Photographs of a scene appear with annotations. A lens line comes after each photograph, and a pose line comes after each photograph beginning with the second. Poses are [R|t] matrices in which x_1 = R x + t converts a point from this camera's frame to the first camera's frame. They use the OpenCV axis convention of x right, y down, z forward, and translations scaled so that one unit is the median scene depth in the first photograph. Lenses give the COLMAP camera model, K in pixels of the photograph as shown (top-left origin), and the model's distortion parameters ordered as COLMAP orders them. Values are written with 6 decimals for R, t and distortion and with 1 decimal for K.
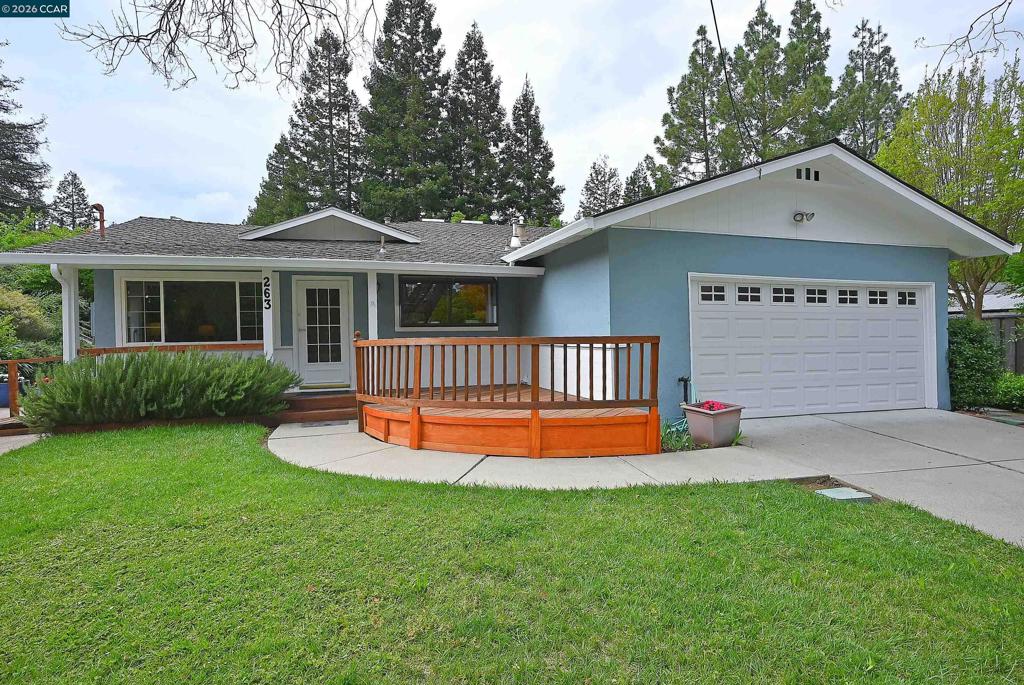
lens RADIAL K [[522.6, 0, 511.8], [0, 522.6, 344.4], [0, 0, 1]] dist [-0.006270, -0.001373]
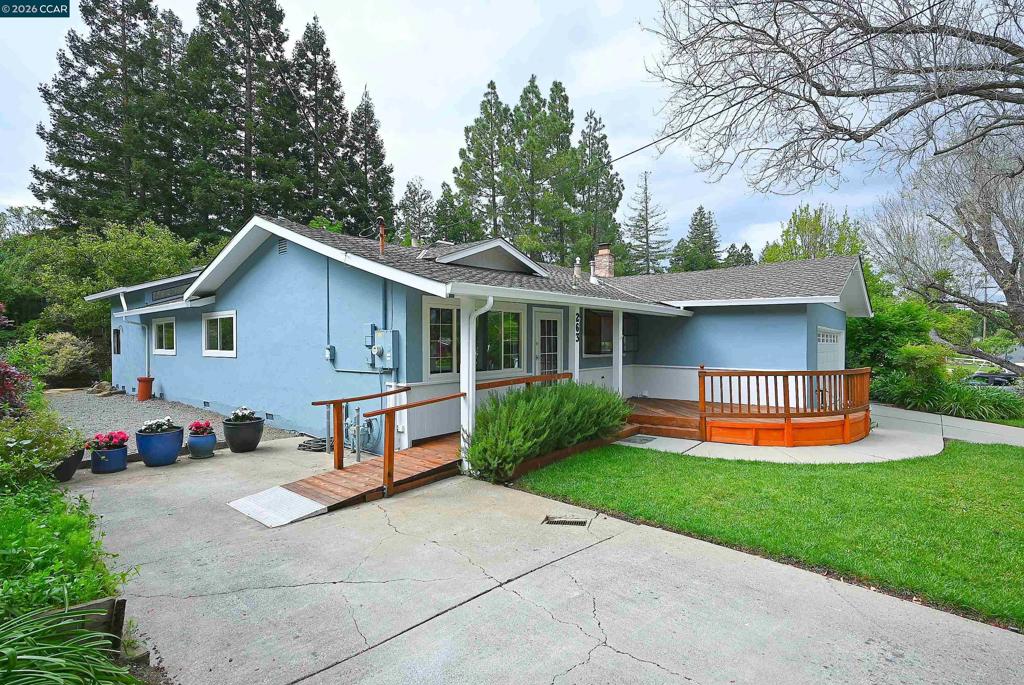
lens RADIAL K [[504.4, 0, 510.8], [0, 504.4, 343.6], [0, 0, 1]] dist [-0.004279, 0.000328]
pose [[0.842609, 0.015963, 0.538290, -0.196682], [-0.010690, 0.999859, -0.012917, -0.008177], [-0.538420, 0.005130, 0.842661, 0.027897]]
